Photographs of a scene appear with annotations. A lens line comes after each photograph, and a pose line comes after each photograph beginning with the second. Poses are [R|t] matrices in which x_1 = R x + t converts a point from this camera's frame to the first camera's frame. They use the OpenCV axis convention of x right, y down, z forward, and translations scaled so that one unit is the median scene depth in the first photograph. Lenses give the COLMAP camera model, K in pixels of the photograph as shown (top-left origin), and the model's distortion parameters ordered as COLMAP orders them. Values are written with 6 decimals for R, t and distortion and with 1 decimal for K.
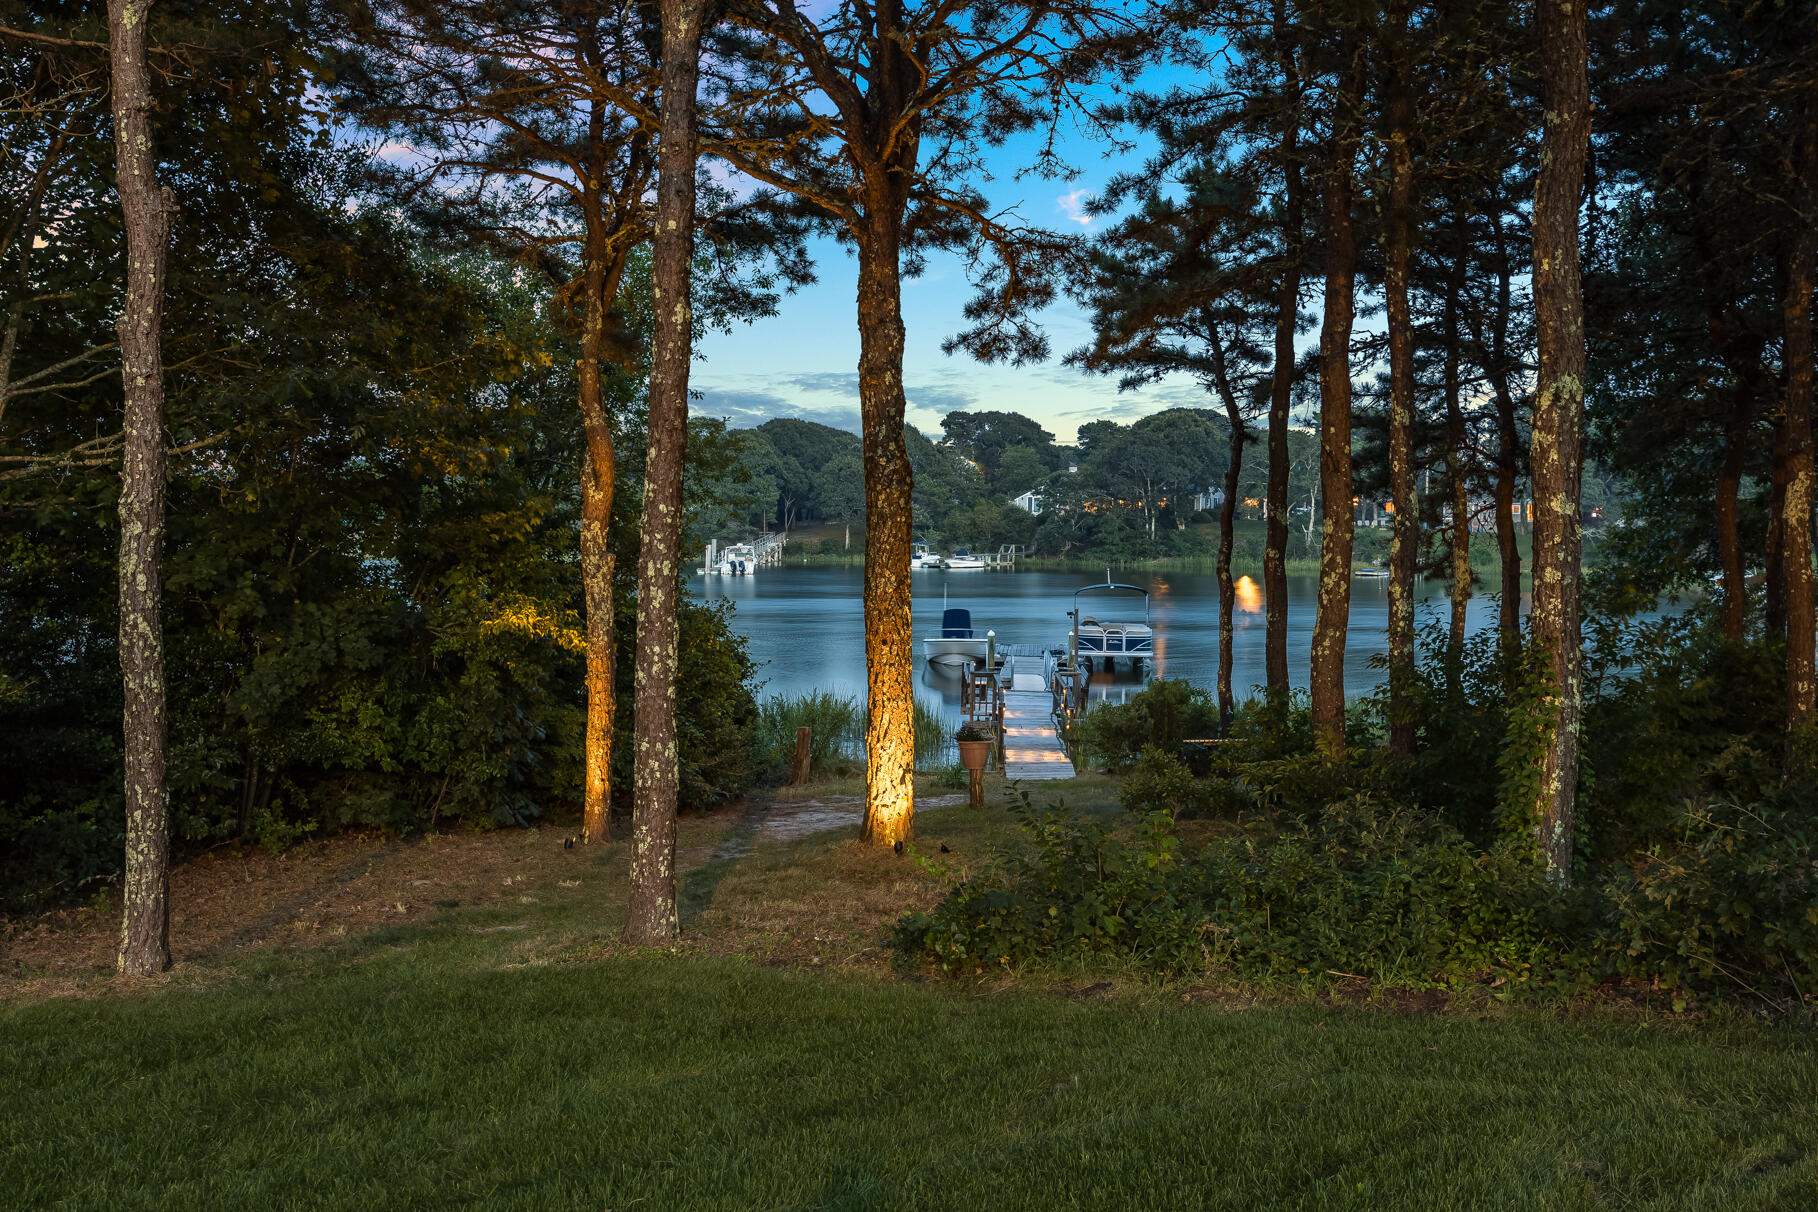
lens RADIAL K [[1787.2, 0, 909.0], [0, 1787.2, 606.0], [0, 0, 1]] dist [-0.003081, -0.001516]
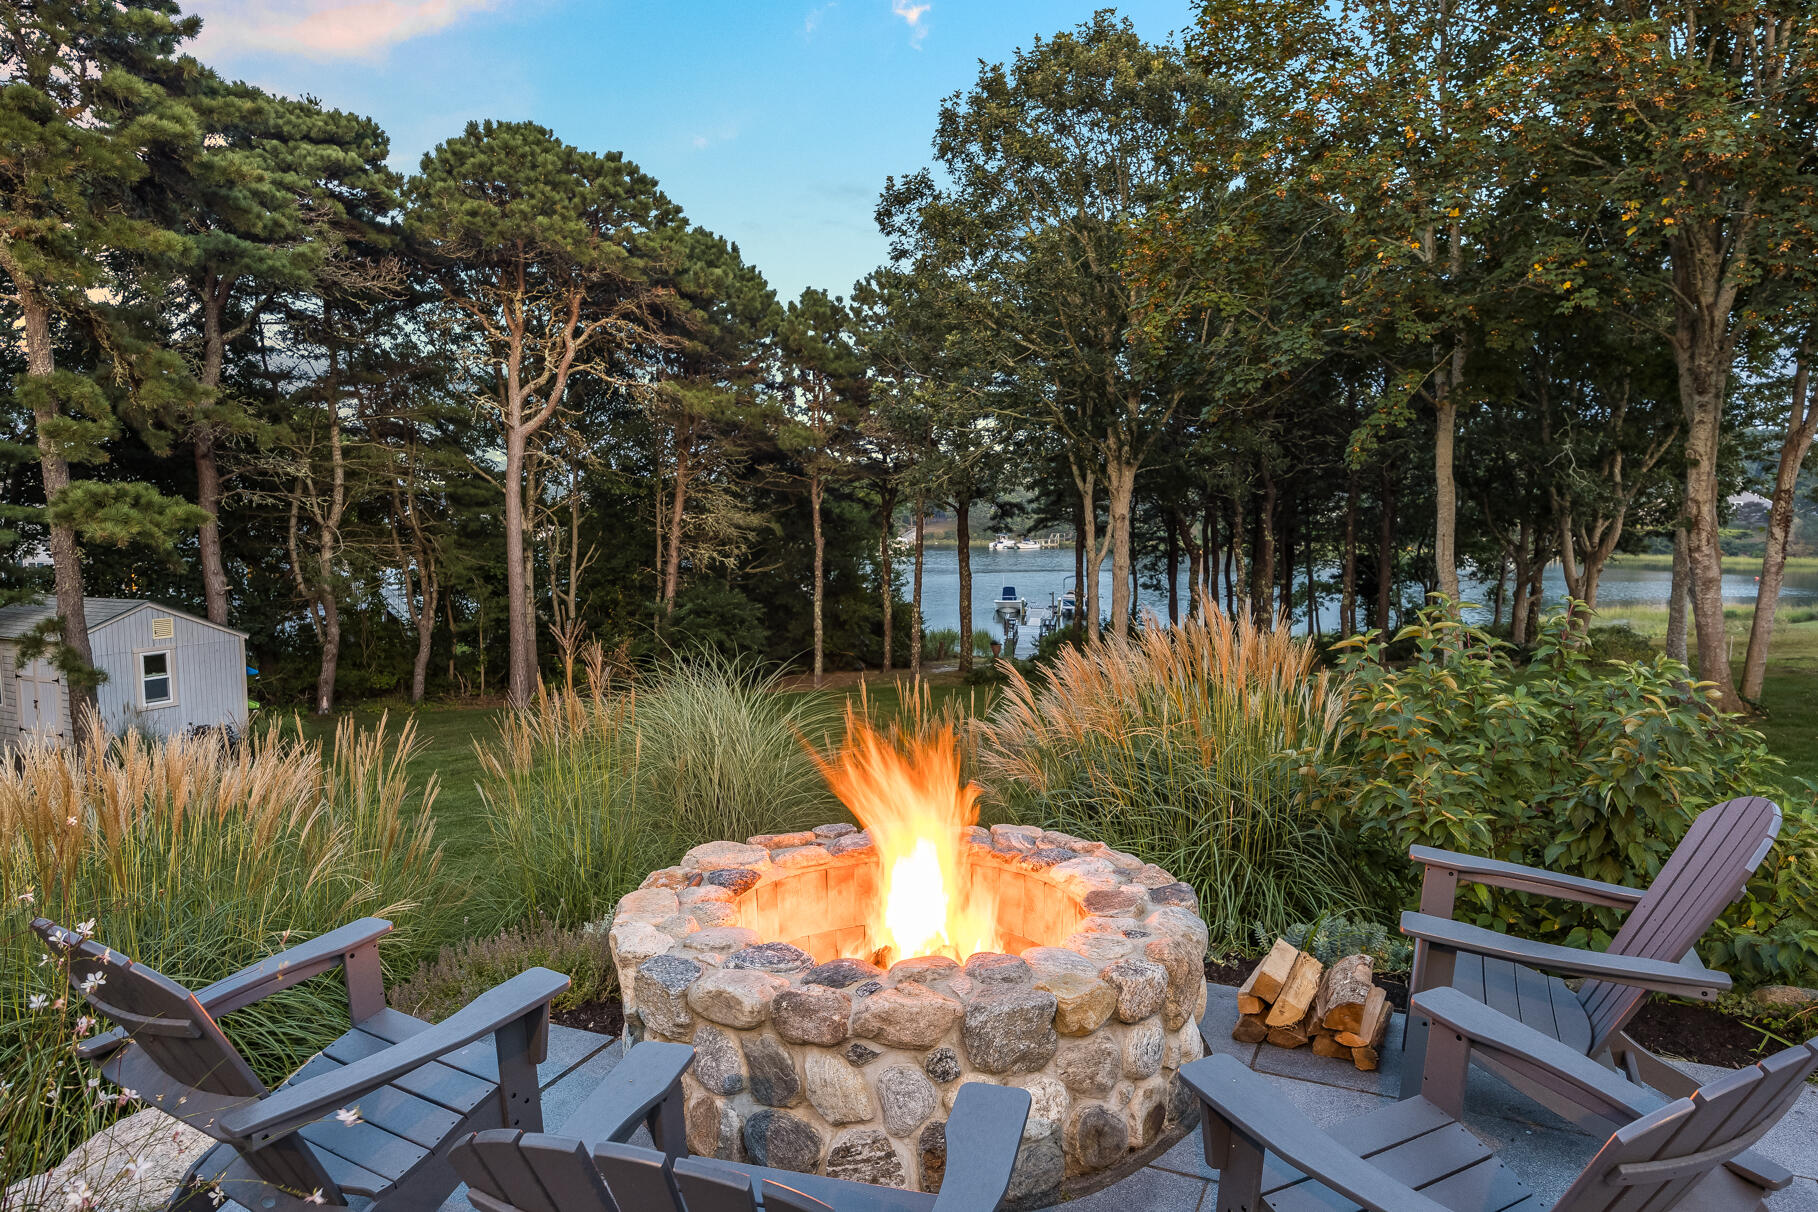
lens RADIAL K [[1147.6, 0, 911.4], [0, 1147.6, 598.1], [0, 0, 1]] dist [-0.009125, 0.001848]
pose [[0.996949, -0.002701, -0.078013, 0.048495], [0.005068, 0.999532, 0.030160, -0.074087], [0.077895, -0.030463, 0.996496, -1.104654]]
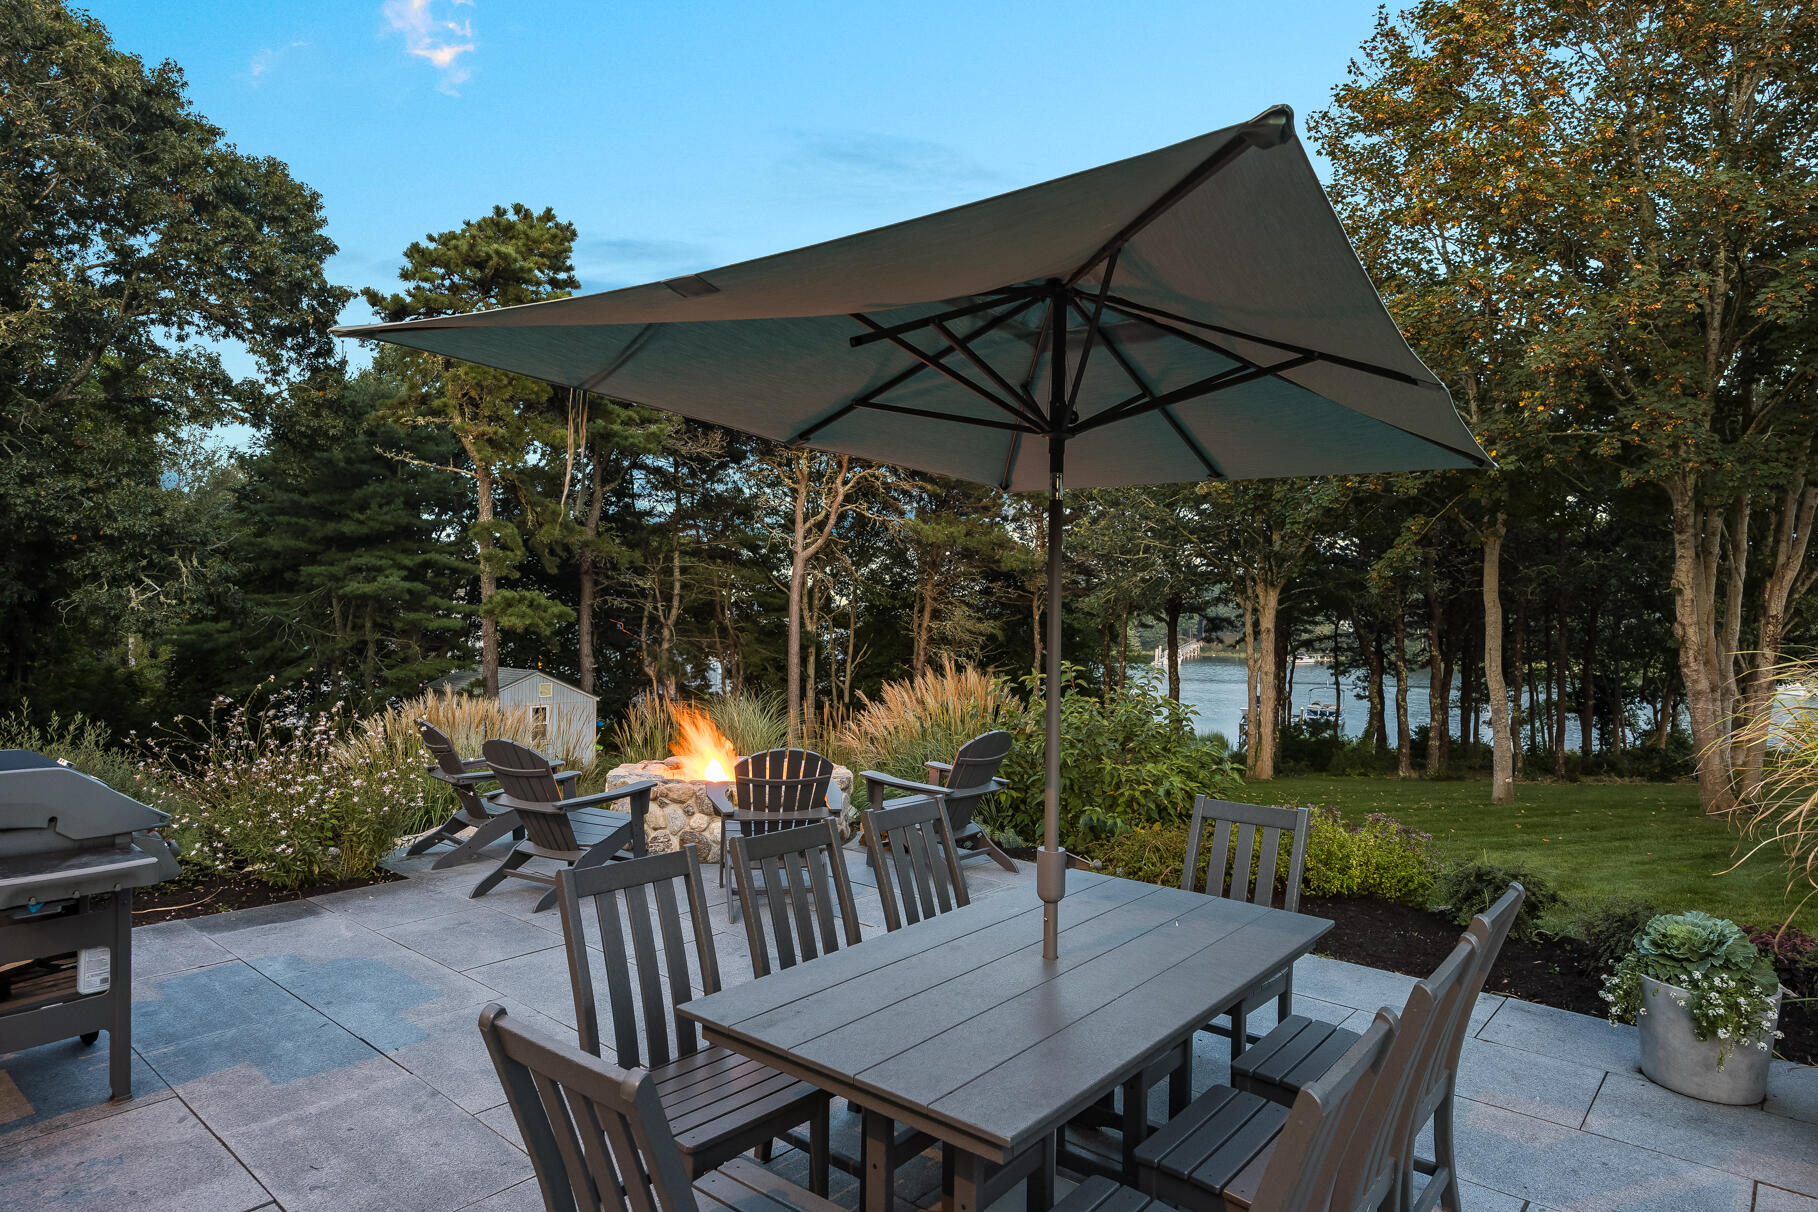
lens RADIAL K [[1045.4, 0, 909.7], [0, 1045.4, 599.5], [0, 0, 1]] dist [-0.018340, 0.010102]
pose [[0.939098, 0.004103, -0.343625, 0.196138], [-0.027746, 0.997570, -0.063915, -0.065272], [0.342527, 0.069557, 0.936930, -1.242638]]
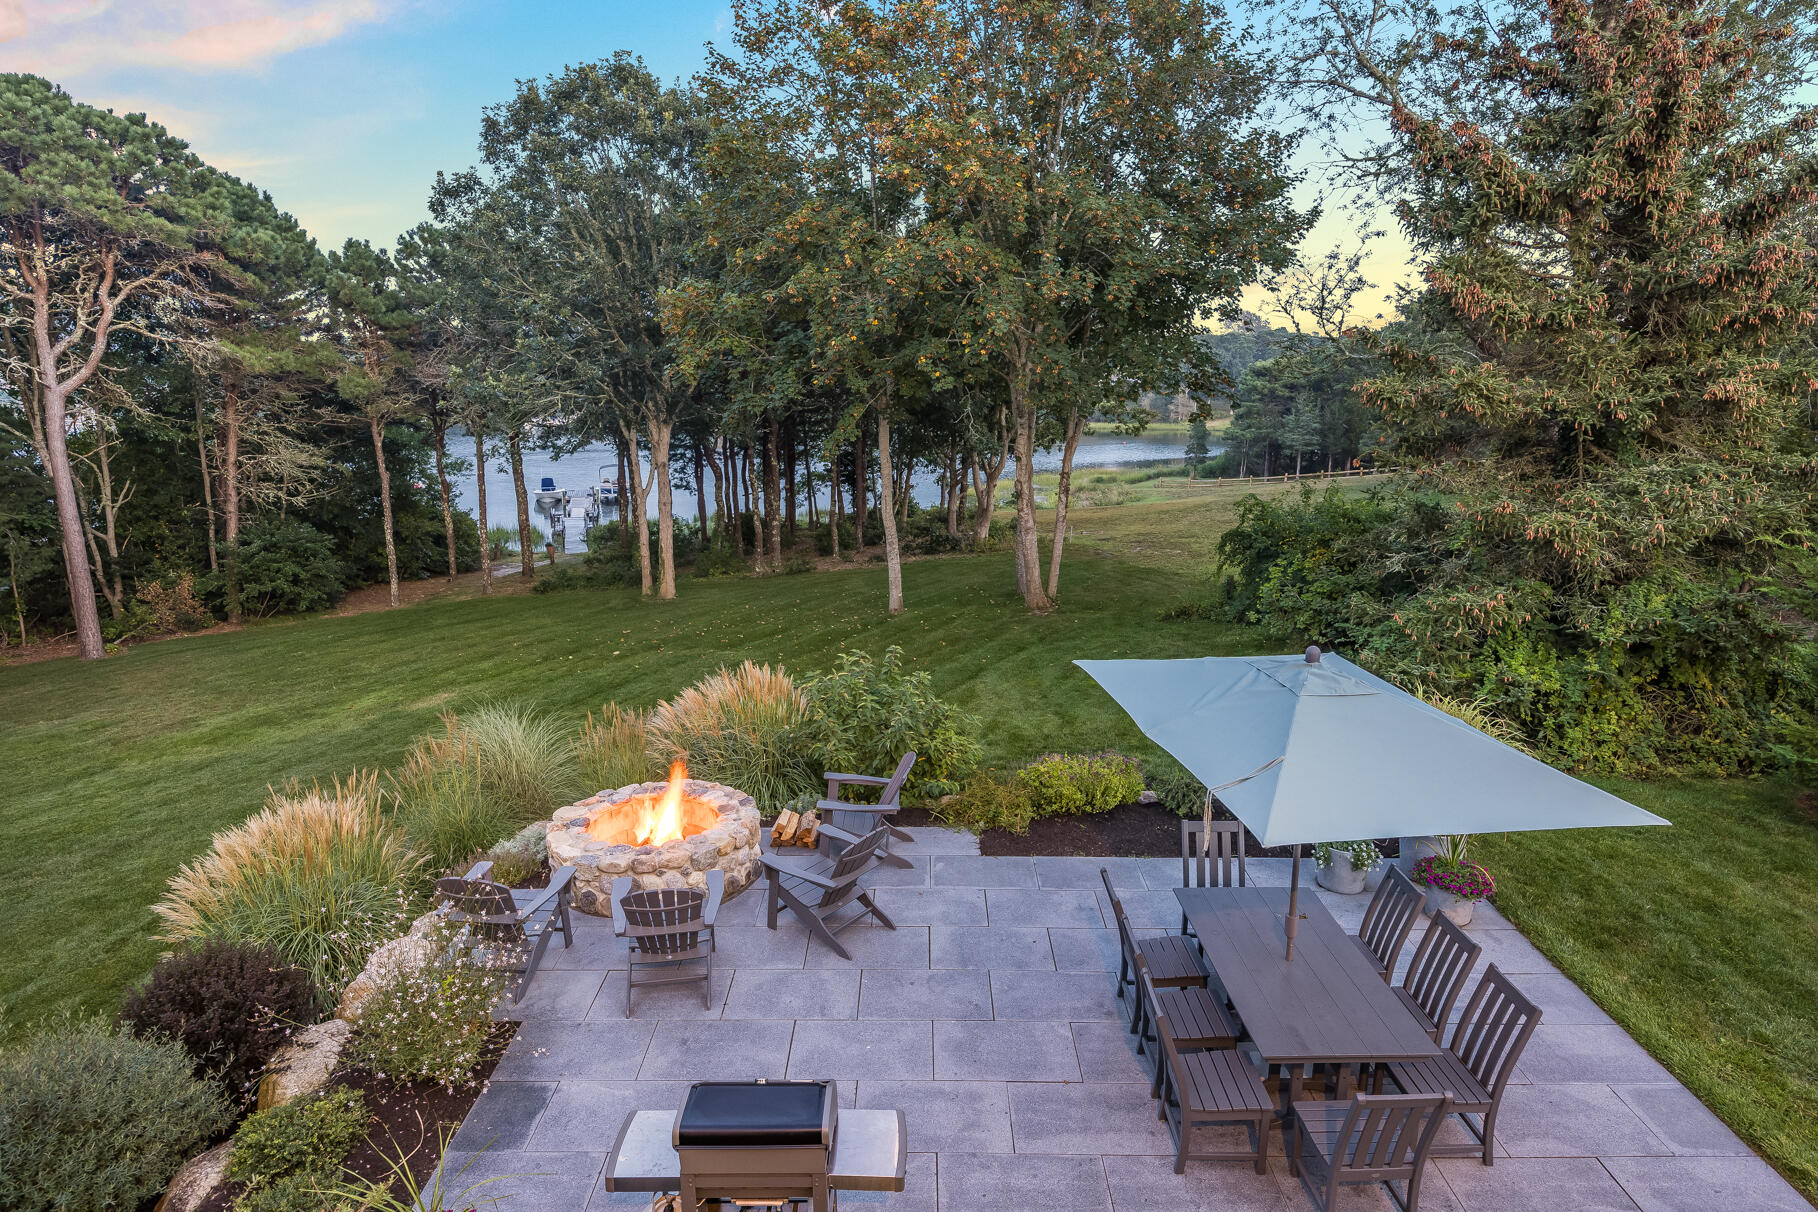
lens RADIAL K [[1045.4, 0, 909.7], [0, 1045.4, 599.5], [0, 0, 1]] dist [-0.018340, 0.010102]
pose [[0.939147, -0.083294, 0.333264, 0.005435], [0.027489, 0.985269, 0.168789, -0.166449], [-0.342414, -0.149357, 0.927602, -1.318367]]
